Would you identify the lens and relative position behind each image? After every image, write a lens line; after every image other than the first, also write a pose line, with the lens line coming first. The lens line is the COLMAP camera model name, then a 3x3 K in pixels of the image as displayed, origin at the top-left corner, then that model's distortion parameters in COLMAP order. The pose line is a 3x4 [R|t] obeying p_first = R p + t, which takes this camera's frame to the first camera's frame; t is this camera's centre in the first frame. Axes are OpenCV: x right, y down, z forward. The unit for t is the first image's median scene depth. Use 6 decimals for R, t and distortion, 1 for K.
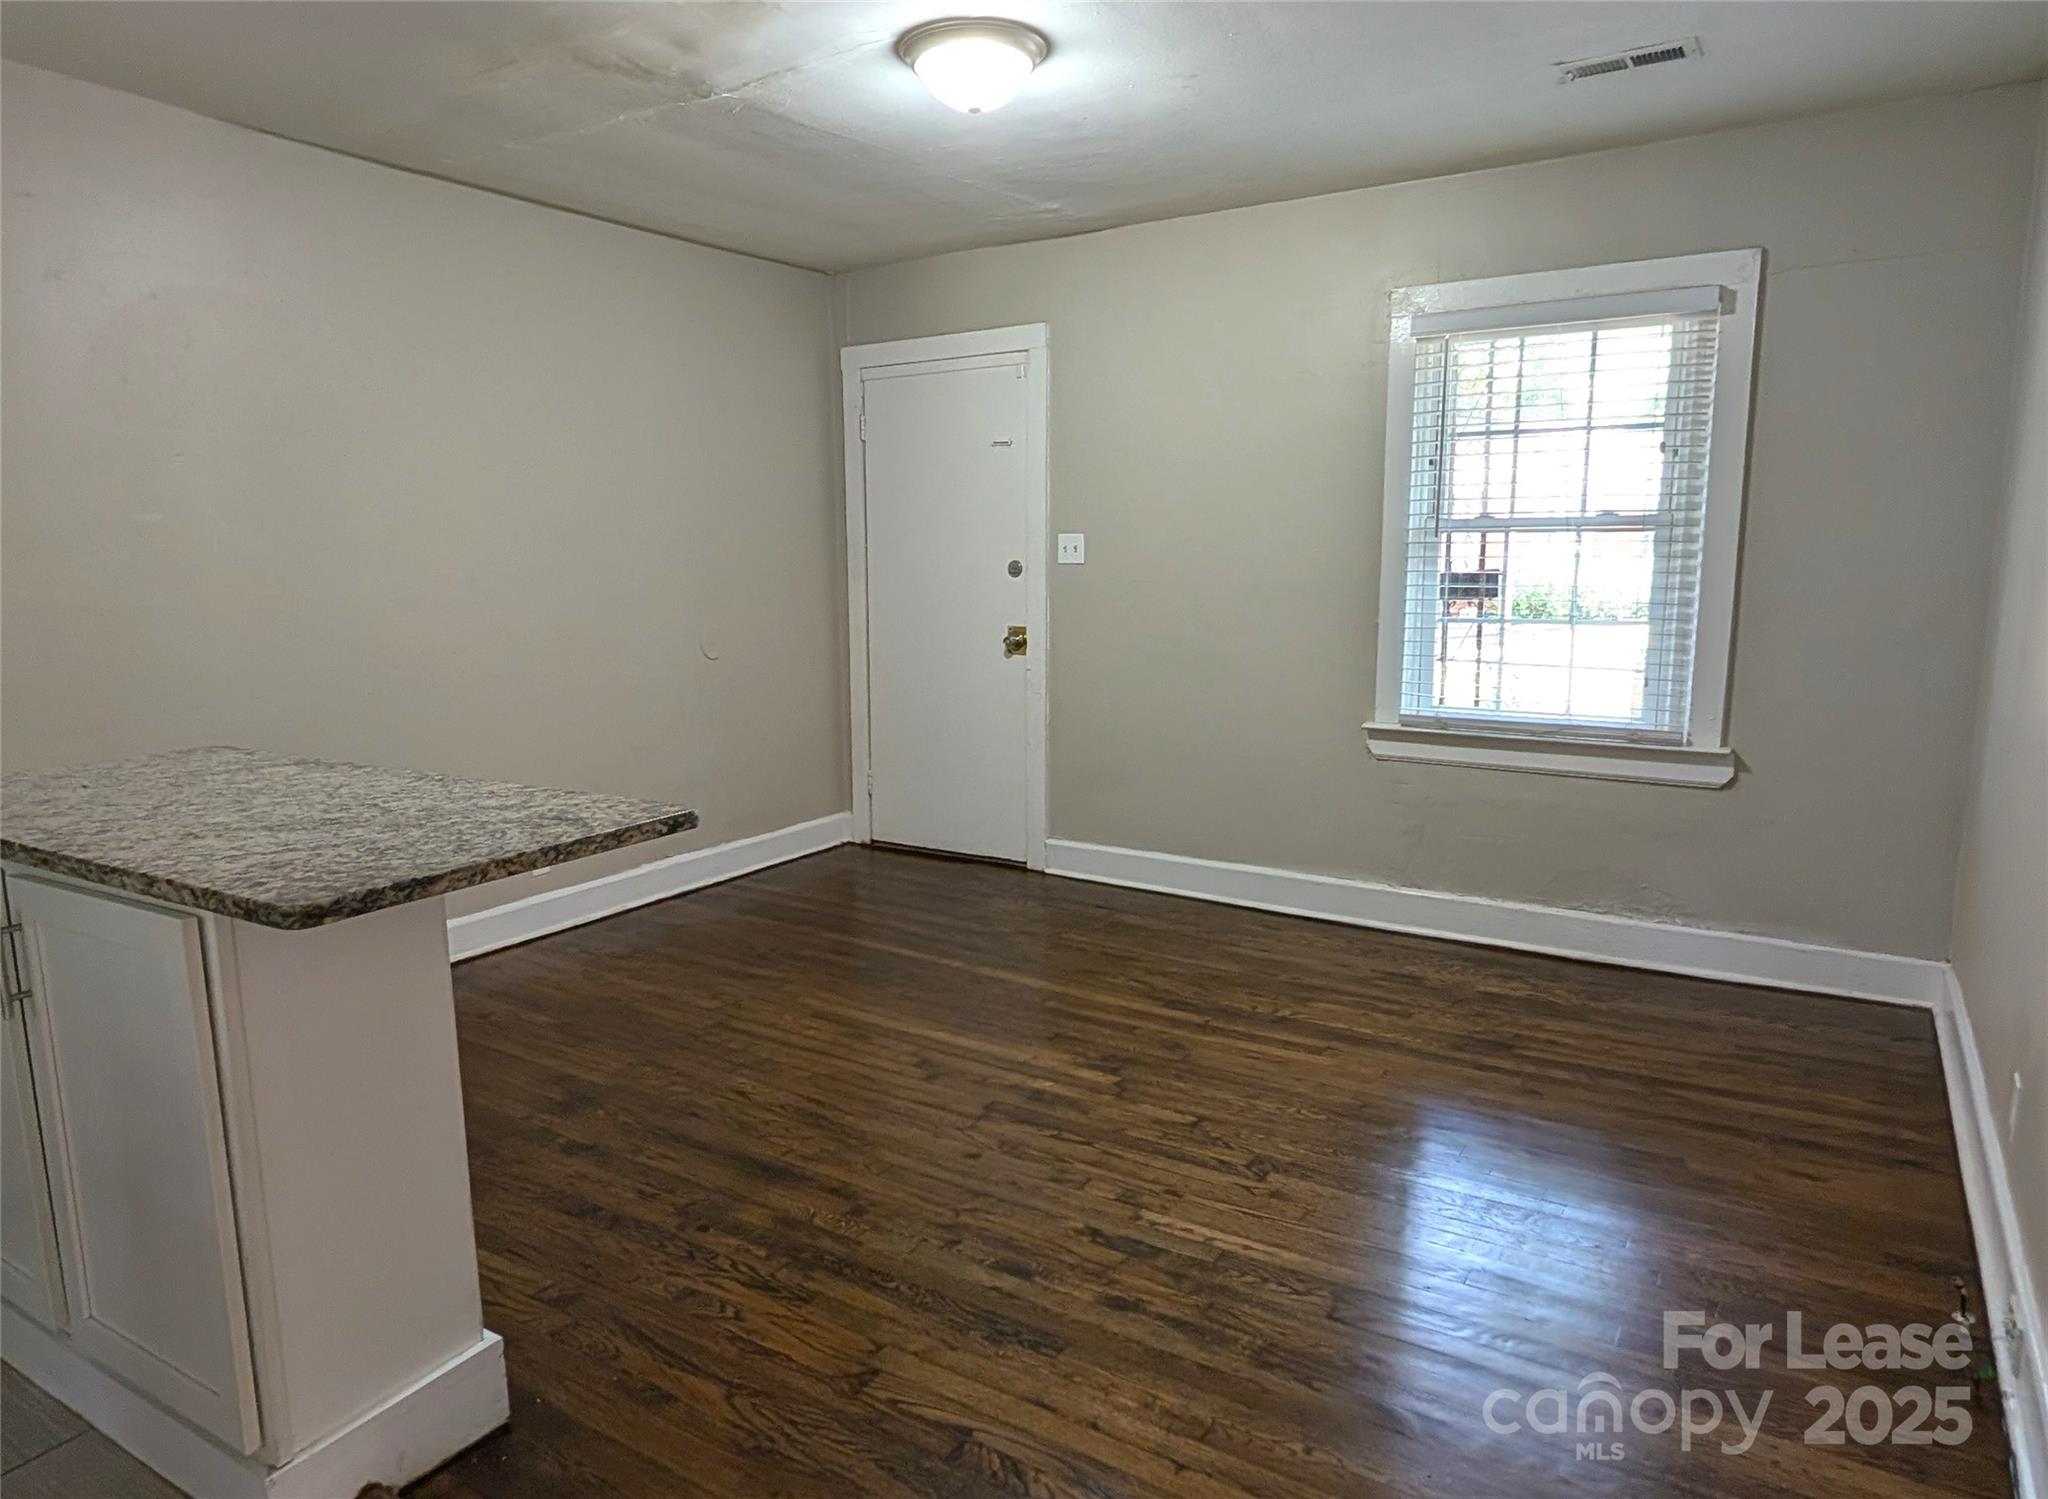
lens RADIAL K [[1258.3, 0, 1024.0], [0, 1258.3, 749.5], [0, 0, 1]] dist [0.003443, 0.001237]
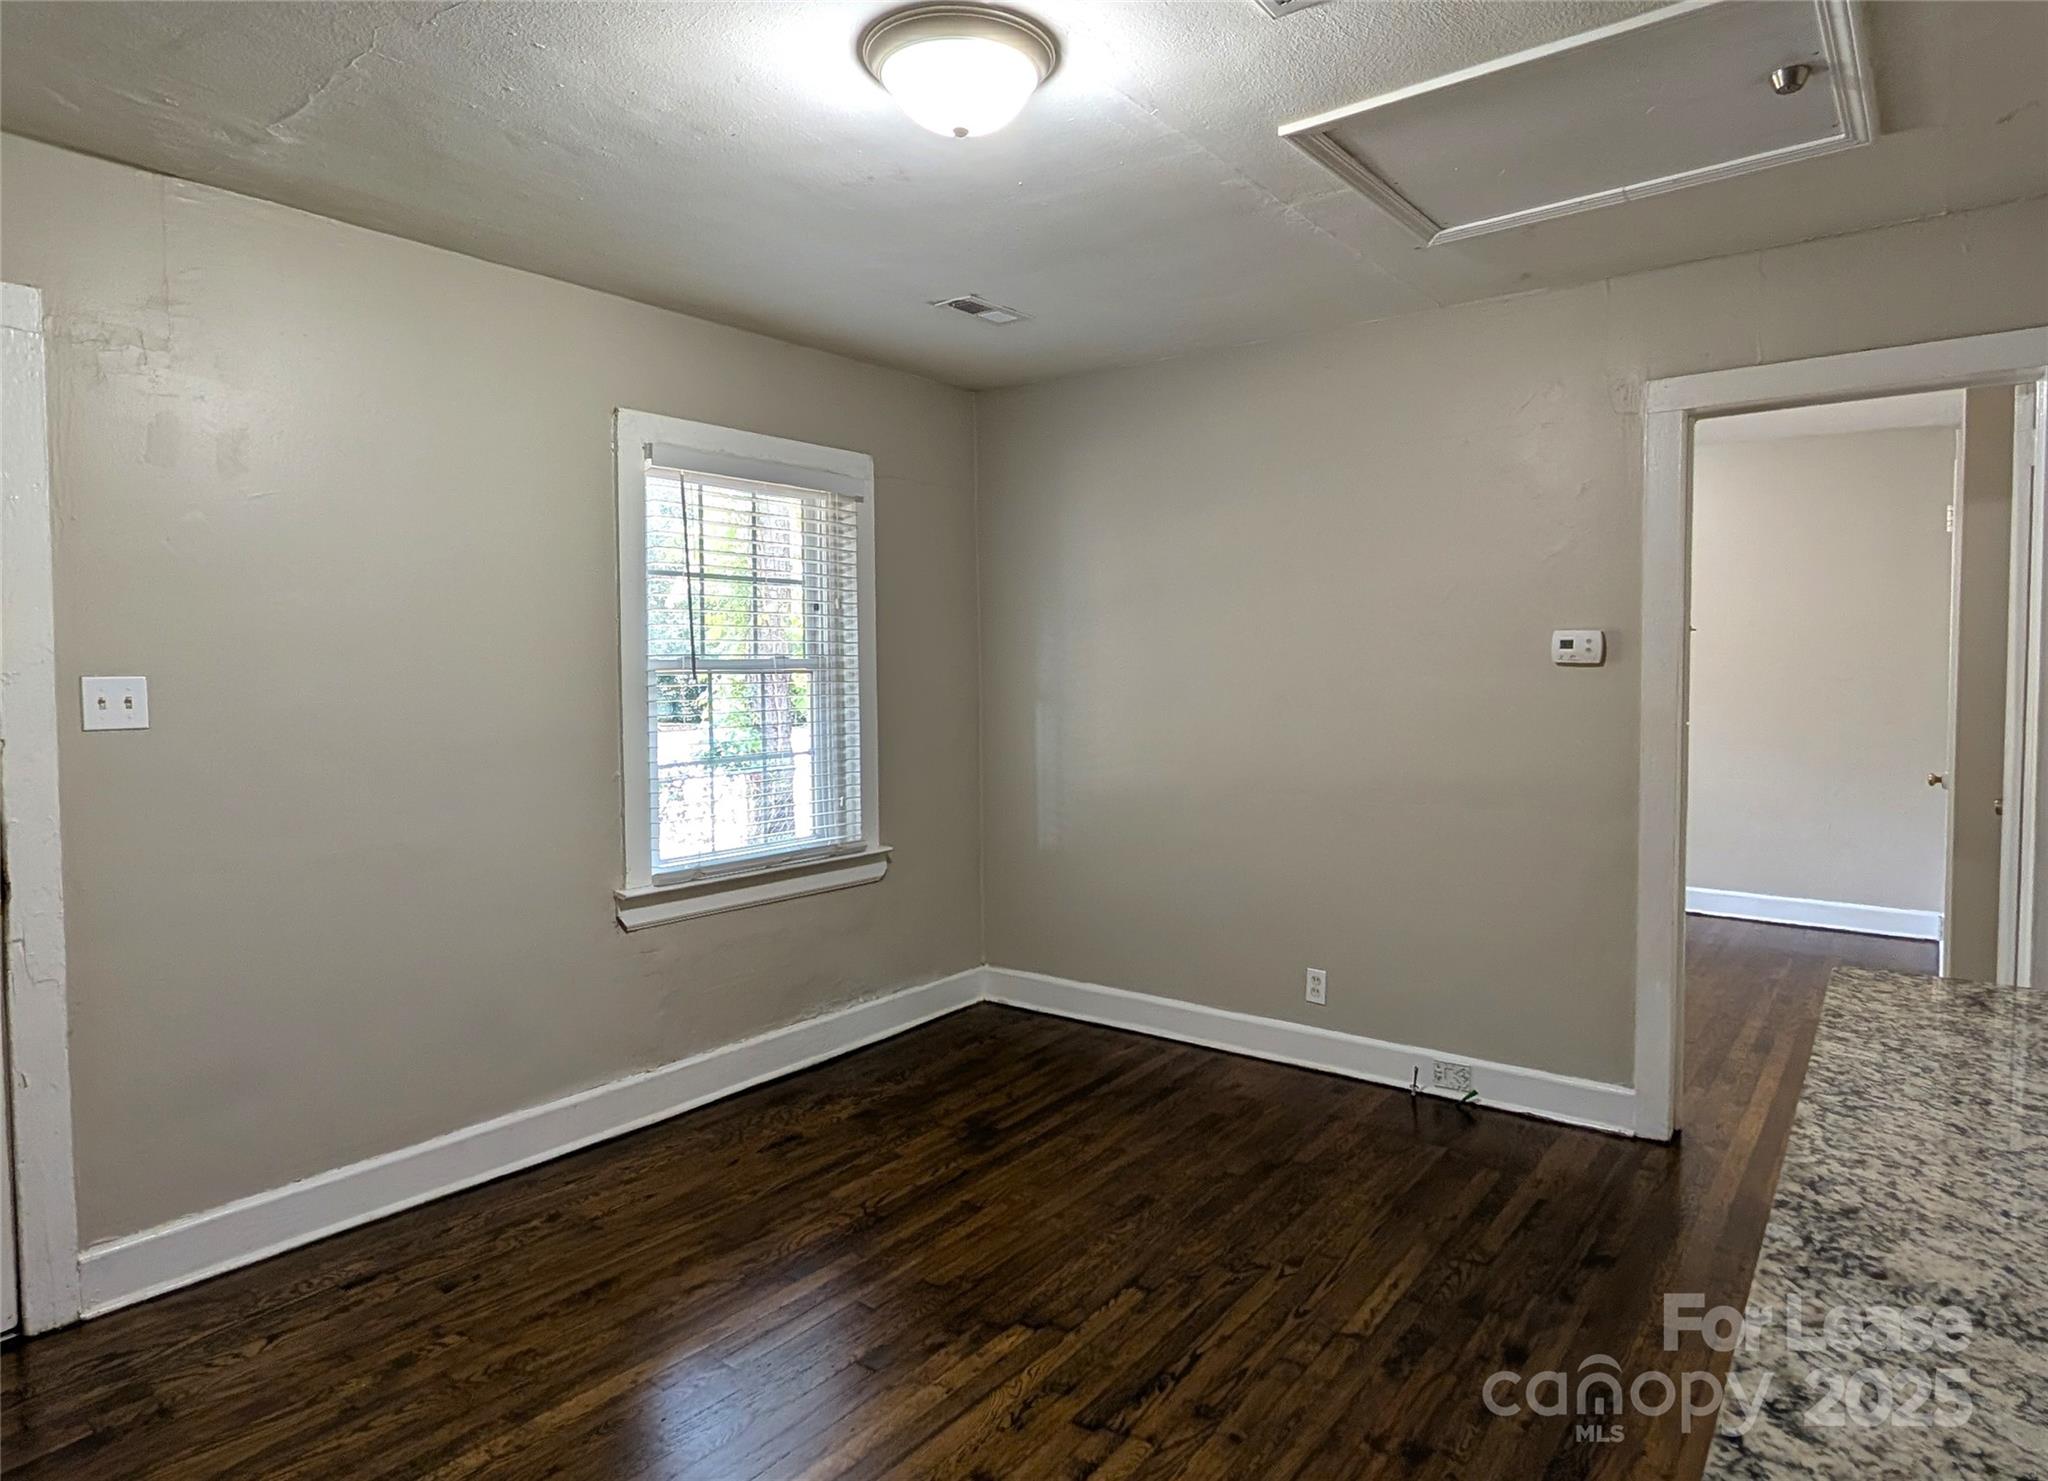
lens RADIAL K [[1194.3, 0, 1024.0], [0, 1194.3, 740.5], [0, 0, 1]] dist [0.007128, 0.001789]
pose [[0.095039, -0.055961, 0.993899, -0.577884], [0.168791, 0.984868, 0.039313, -0.124592], [-0.981059, 0.164025, 0.103046, 0.718870]]
